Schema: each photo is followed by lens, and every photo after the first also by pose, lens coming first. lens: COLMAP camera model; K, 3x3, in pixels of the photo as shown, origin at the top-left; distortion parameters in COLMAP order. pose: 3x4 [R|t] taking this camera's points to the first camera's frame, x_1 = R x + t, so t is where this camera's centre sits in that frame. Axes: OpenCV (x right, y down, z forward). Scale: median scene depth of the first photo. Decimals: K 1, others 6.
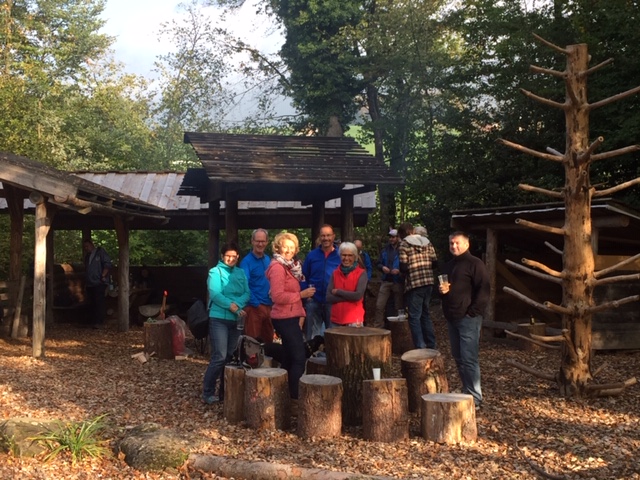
lens RADIAL K [[939.9, 0, 314.7], [0, 939.9, 240.0], [0, 0, 1]] dist [0.005852, 0.000000]
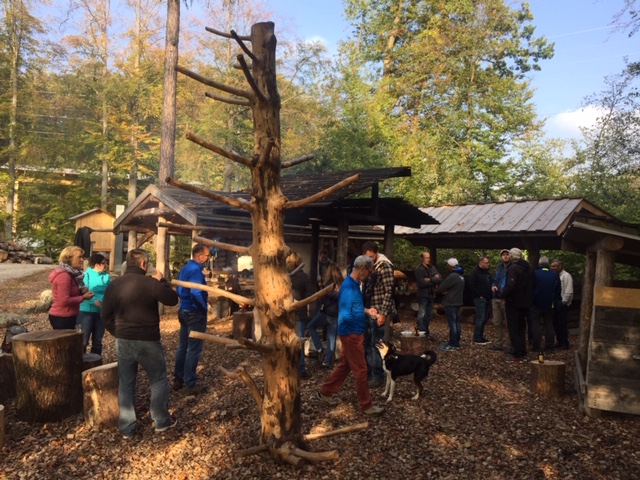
lens RADIAL K [[552.7, 0, 319.9], [0, 552.7, 238.9], [0, 0, 1]] dist [0.017533, -0.025068]
pose [[0.650962, -0.000766, -0.759110, 0.698094], [-0.023644, 0.999494, -0.021284, -0.010852], [0.758742, 0.031803, 0.650614, 0.739936]]
